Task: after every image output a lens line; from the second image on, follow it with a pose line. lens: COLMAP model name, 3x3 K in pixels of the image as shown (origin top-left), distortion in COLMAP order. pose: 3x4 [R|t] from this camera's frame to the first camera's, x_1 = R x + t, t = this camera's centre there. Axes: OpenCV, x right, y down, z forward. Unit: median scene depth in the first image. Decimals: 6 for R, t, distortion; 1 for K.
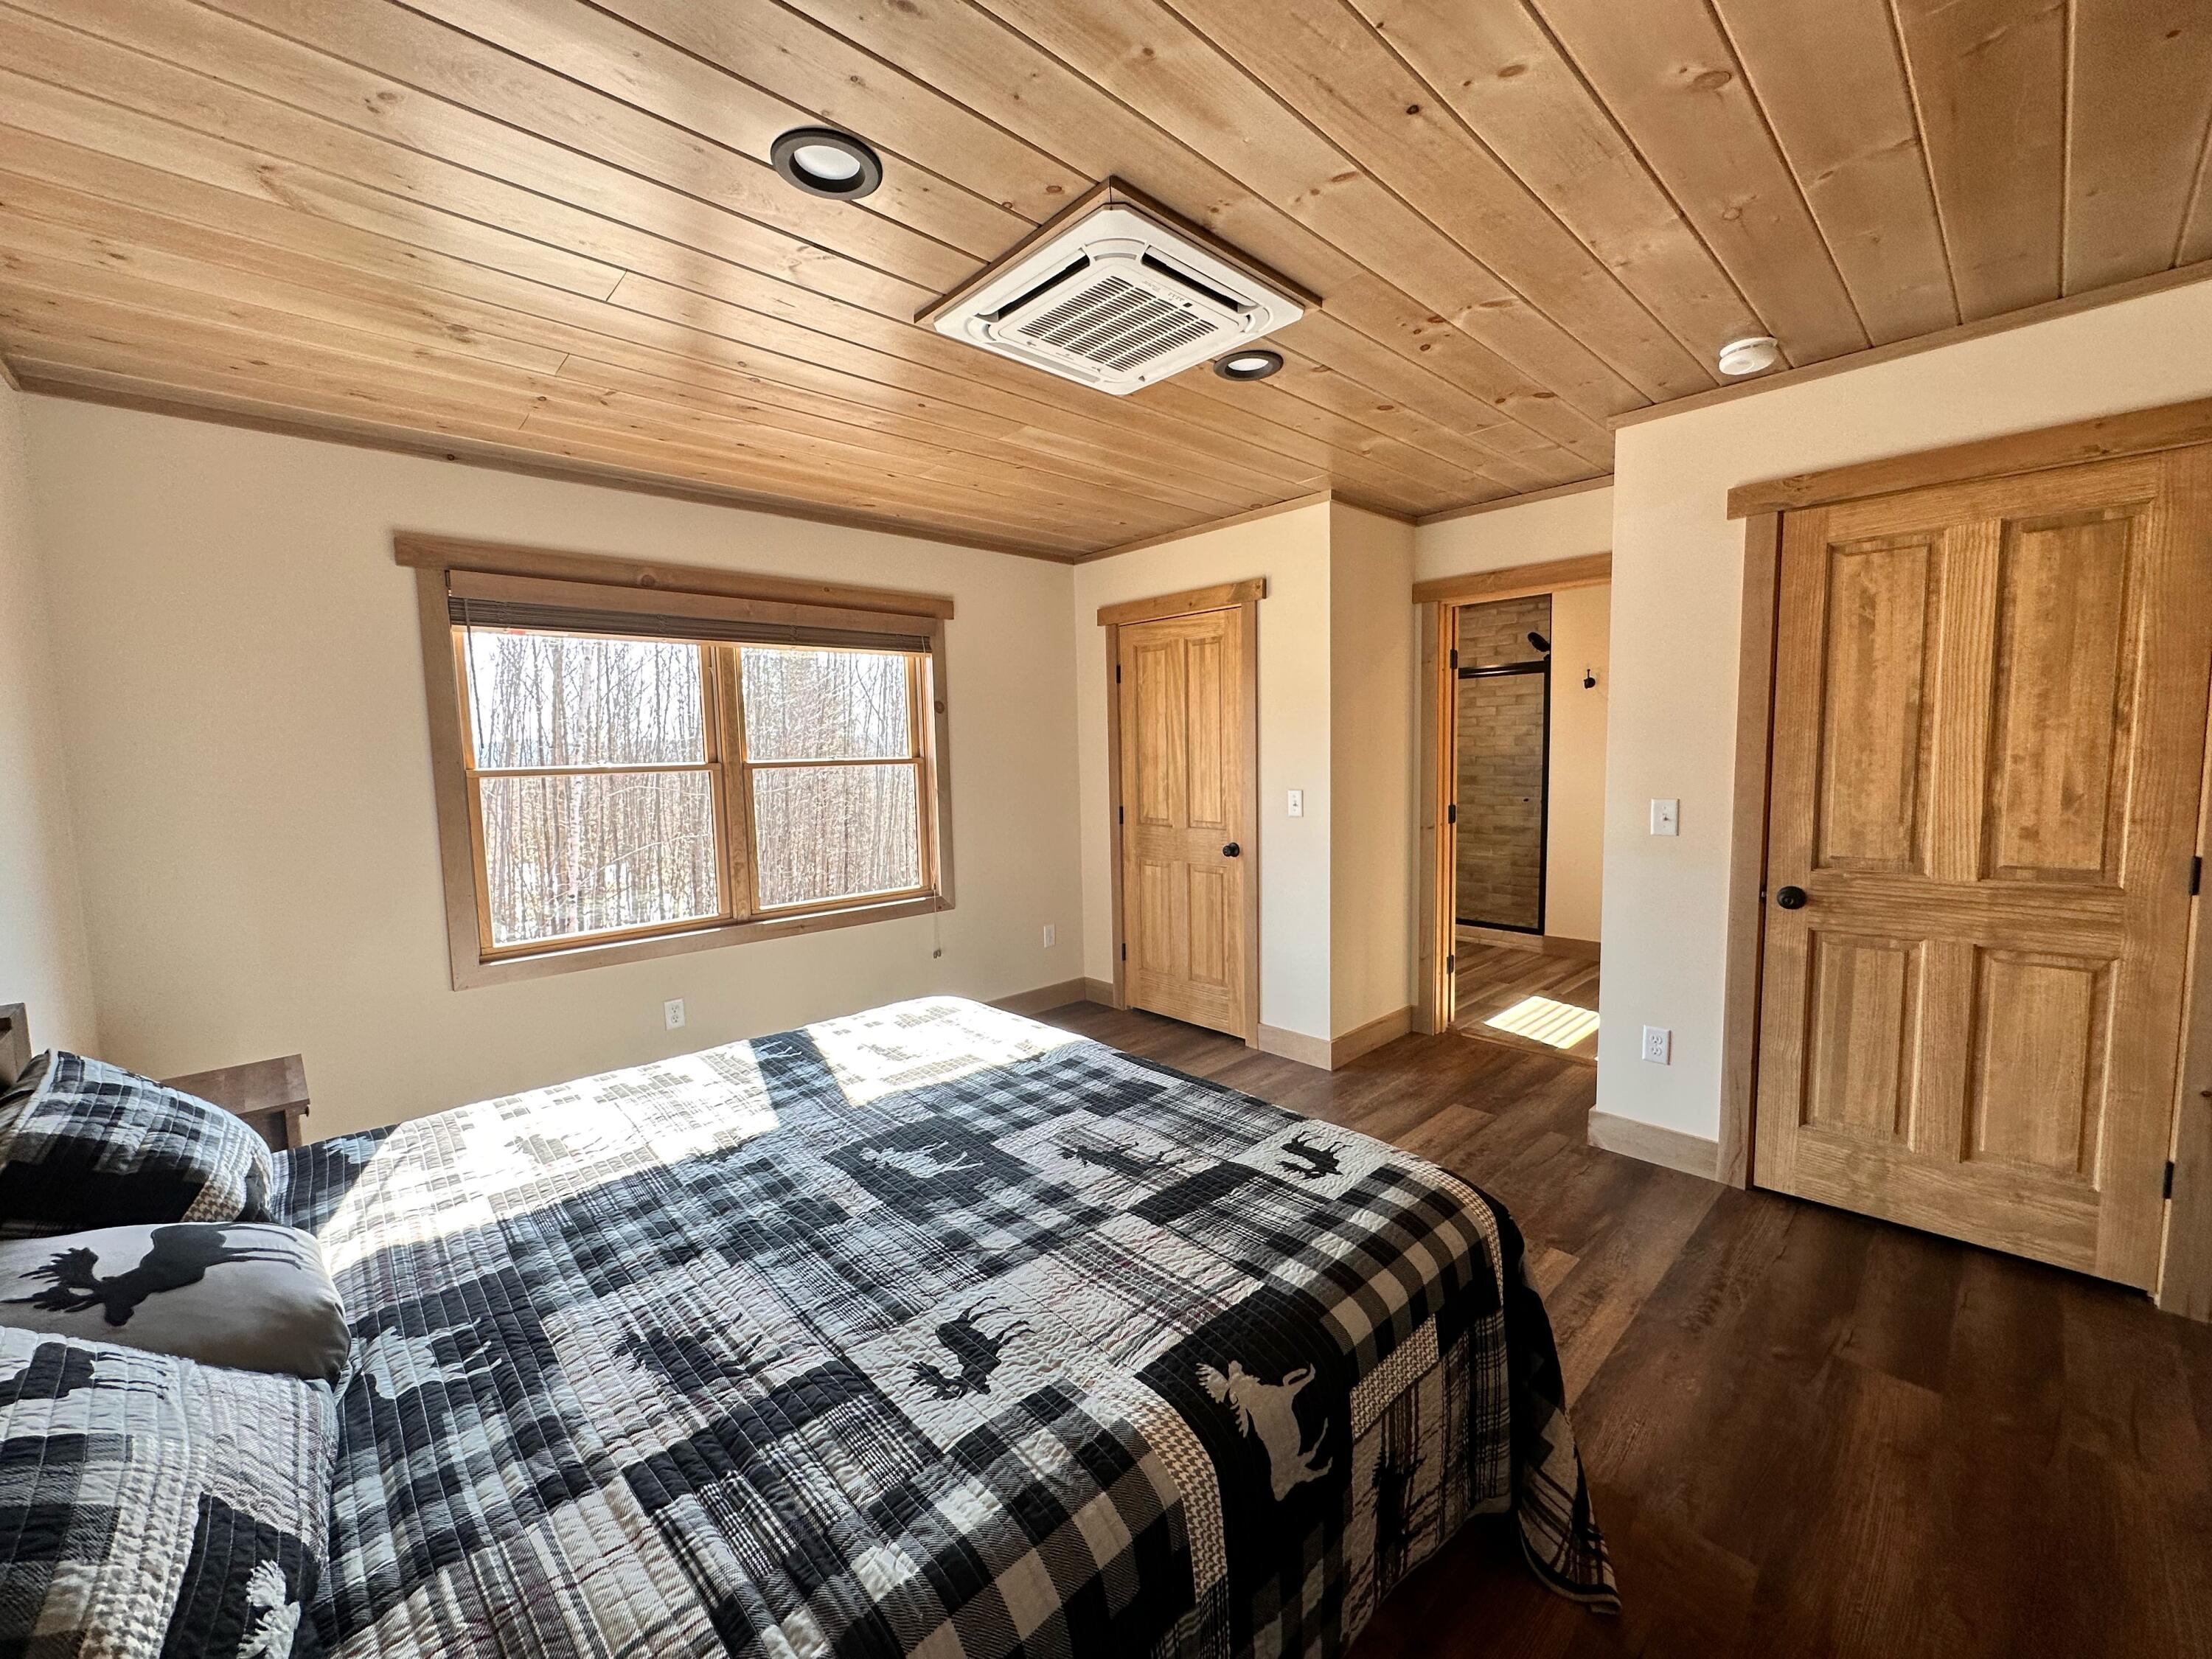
lens RADIAL K [[895.6, 0, 1104.7], [0, 895.6, 828.5], [0, 0, 1]] dist [-0.000076, 0.000084]
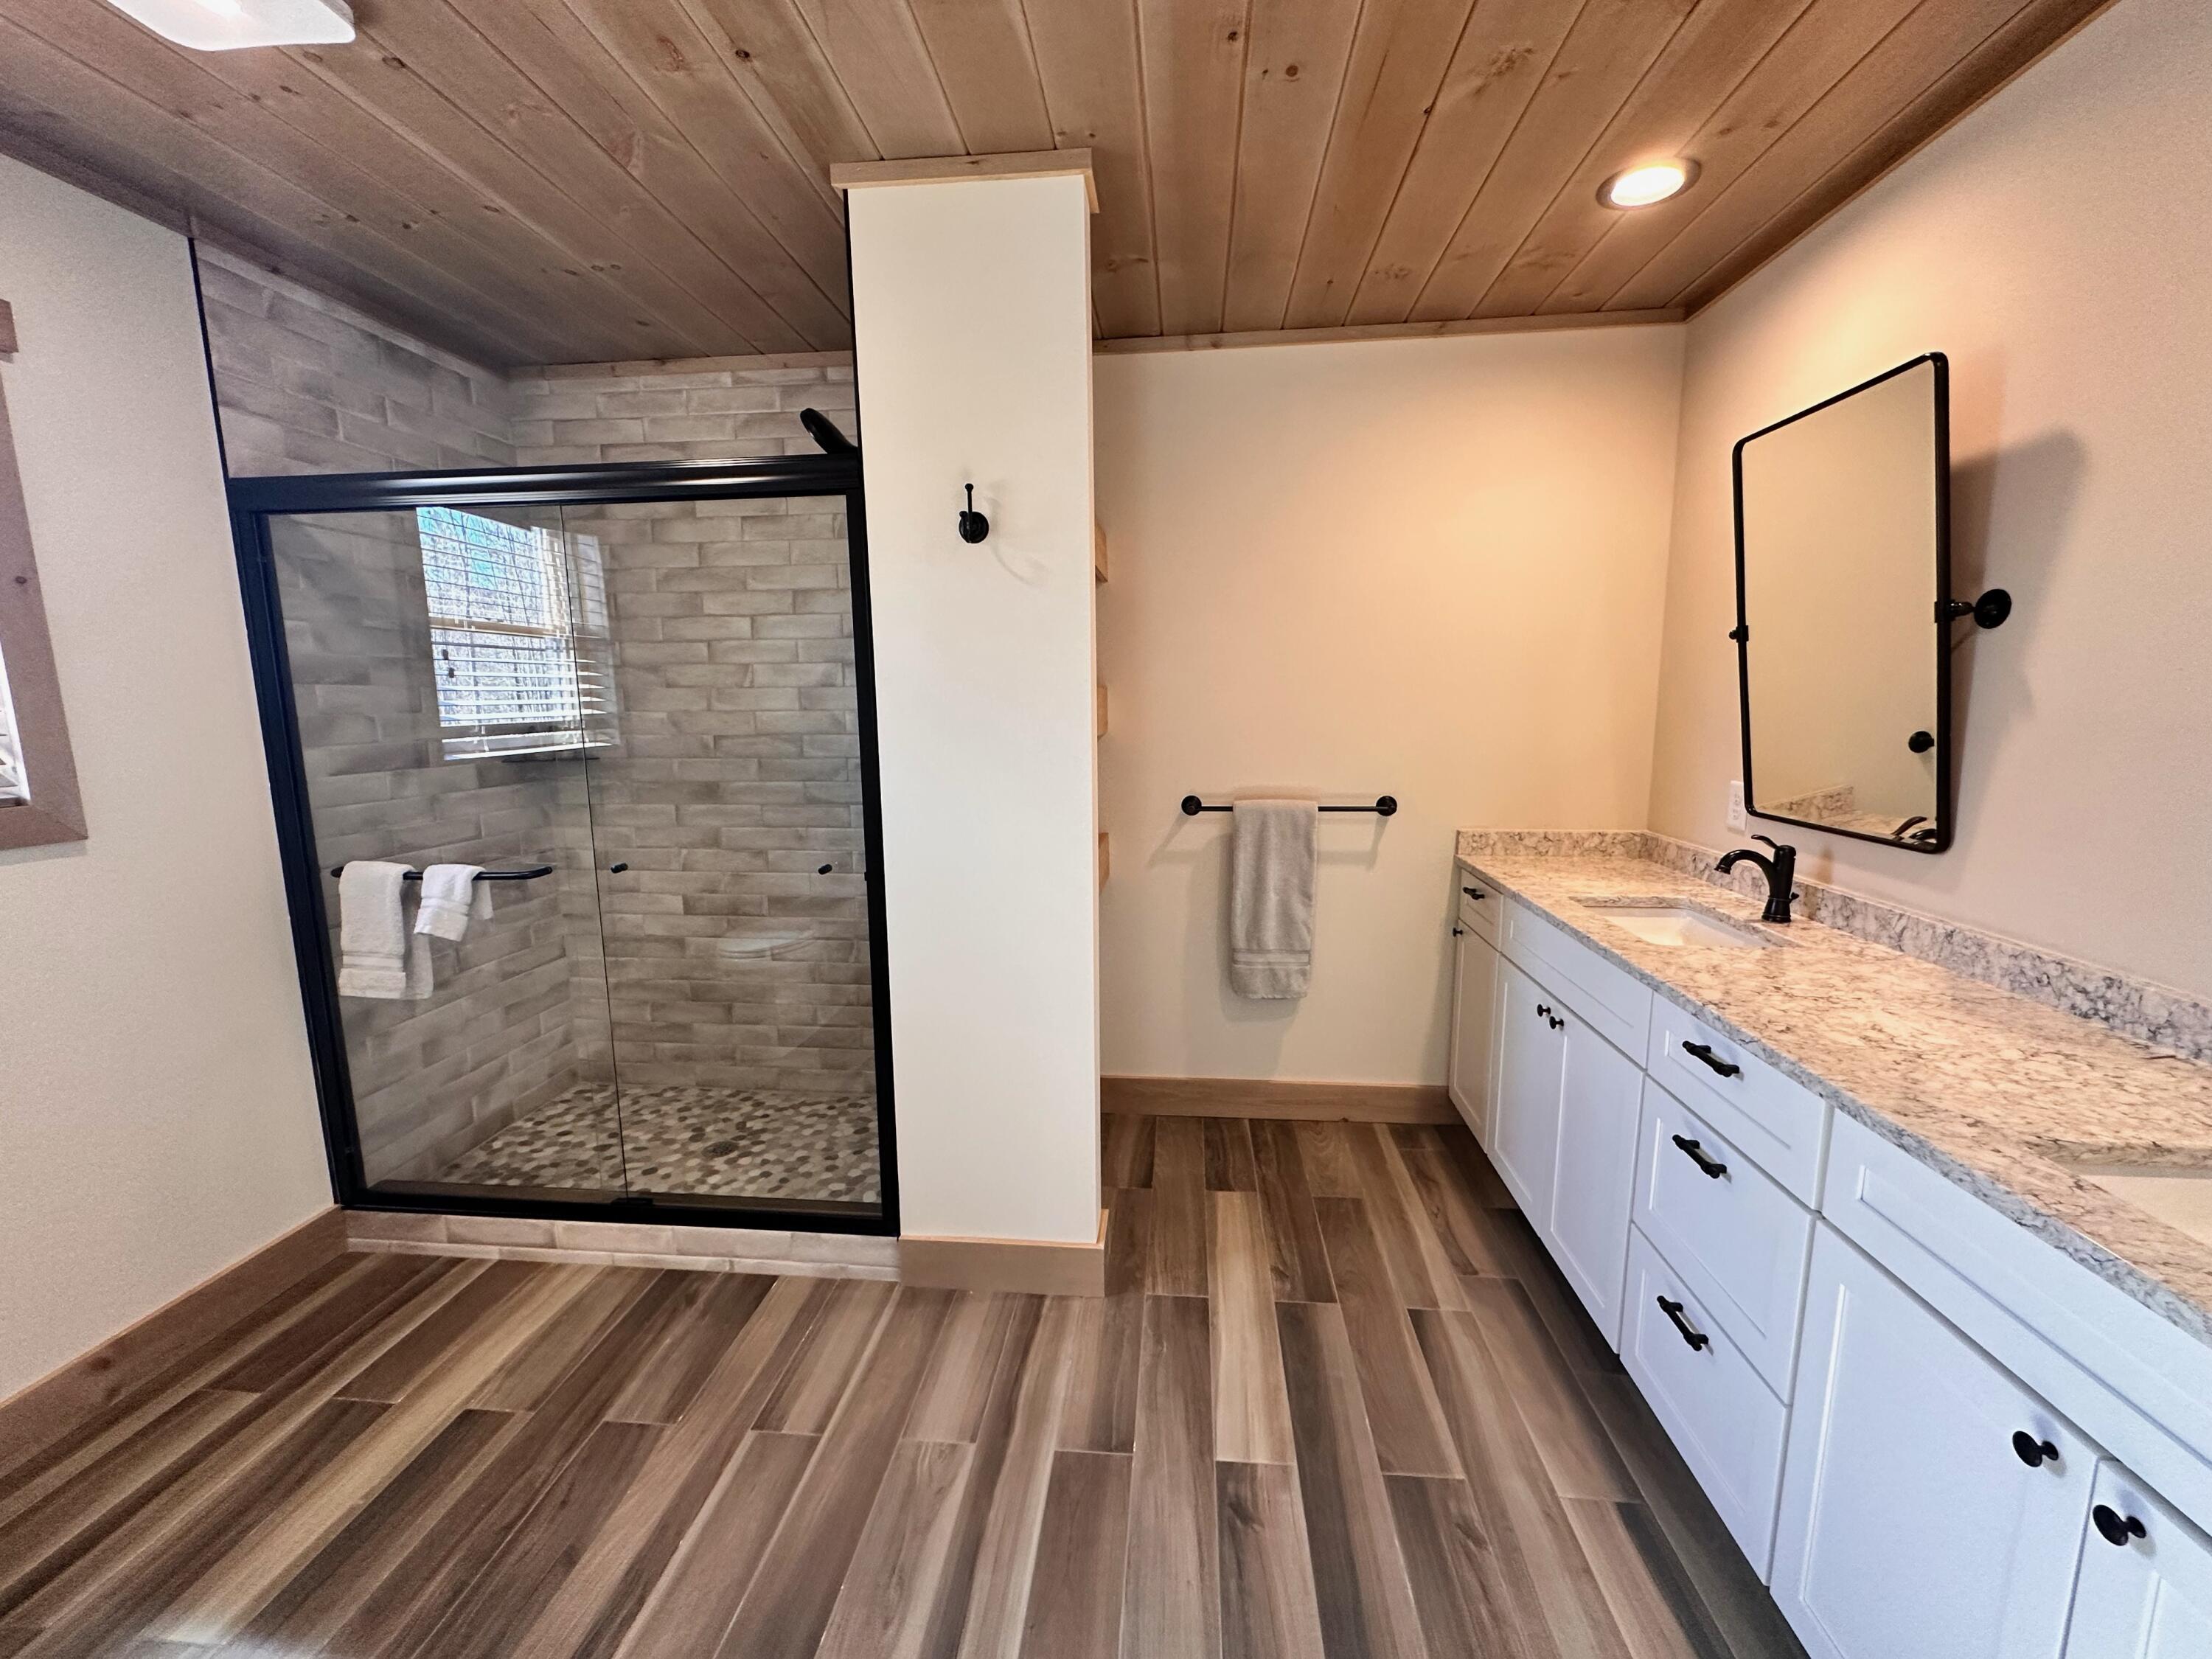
lens RADIAL K [[895.6, 0, 1104.1], [0, 895.6, 833.7], [0, 0, 1]] dist [-0.000076, 0.000084]
pose [[0.755977, -0.082842, 0.649335, 0.286440], [0.052685, 0.996442, 0.065787, -0.054791], [-0.652475, -0.015523, 0.757652, 0.582276]]
